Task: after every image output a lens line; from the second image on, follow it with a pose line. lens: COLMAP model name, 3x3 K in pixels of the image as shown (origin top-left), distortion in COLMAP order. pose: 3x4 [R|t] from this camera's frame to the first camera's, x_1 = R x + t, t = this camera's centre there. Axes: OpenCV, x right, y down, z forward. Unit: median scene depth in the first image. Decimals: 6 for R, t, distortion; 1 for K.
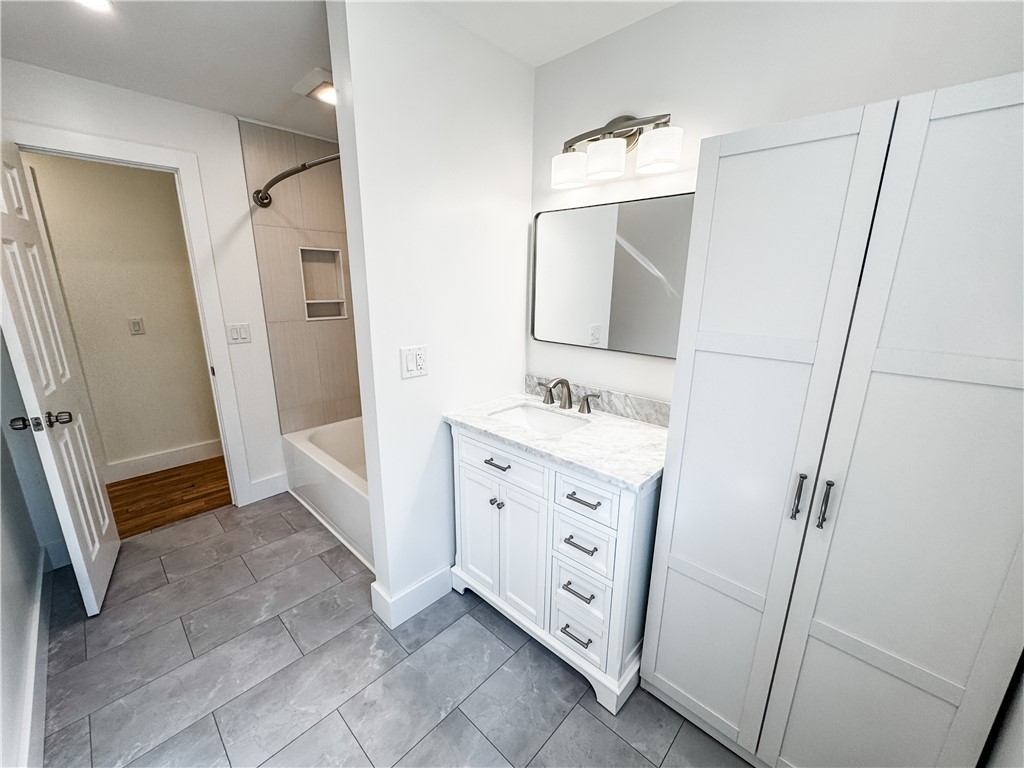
lens RADIAL K [[407.5, 0, 511.6], [0, 407.5, 384.6], [0, 0, 1]] dist [-0.003557, -0.000010]
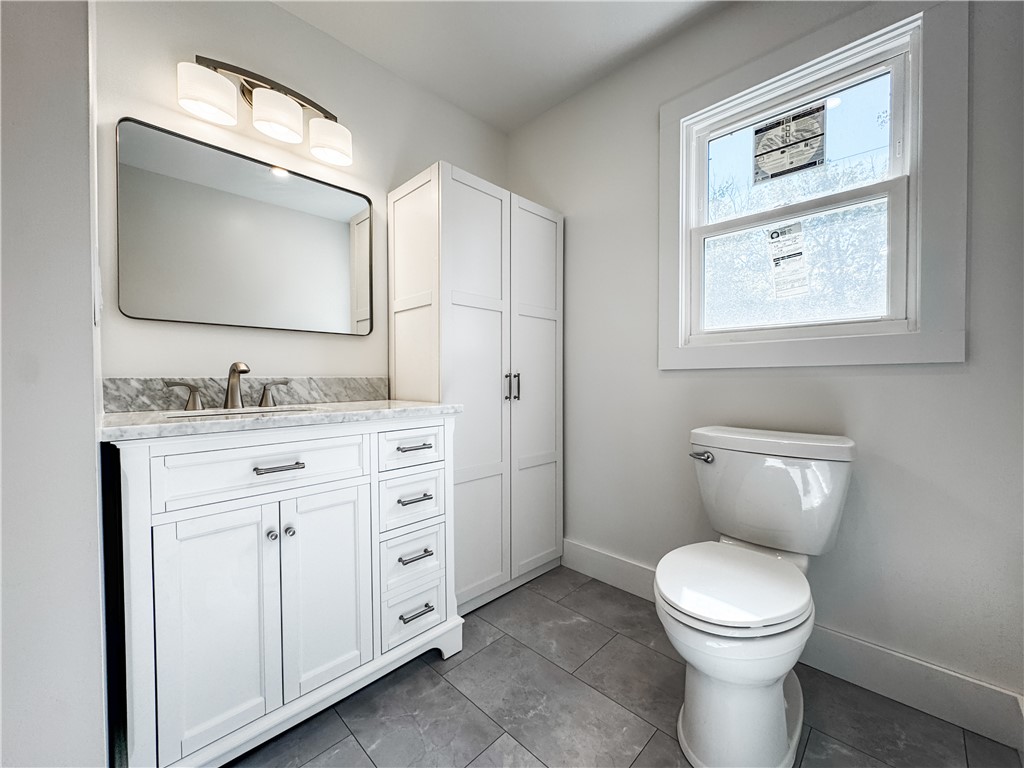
lens RADIAL K [[407.5, 0, 511.6], [0, 407.5, 384.6], [0, 0, 1]] dist [-0.003557, -0.000010]
pose [[0.028388, -0.026761, 0.999239, -0.666631], [0.250787, 0.967860, 0.018796, 0.147285], [-0.967626, 0.250062, 0.034186, 0.584264]]
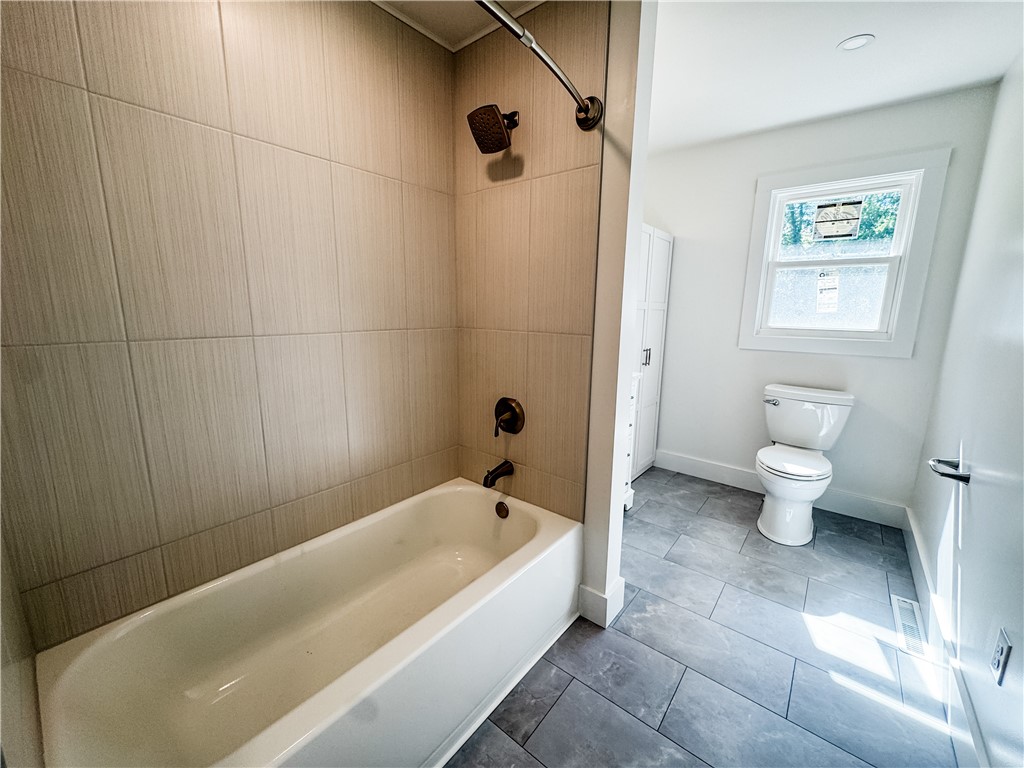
lens RADIAL K [[407.5, 0, 511.6], [0, 407.5, 384.6], [0, 0, 1]] dist [-0.003557, -0.000010]
pose [[-0.070147, -0.196010, 0.978090, -1.265709], [0.232172, 0.950370, 0.207106, -0.216821], [-0.970142, 0.241613, -0.021157, 1.261960]]
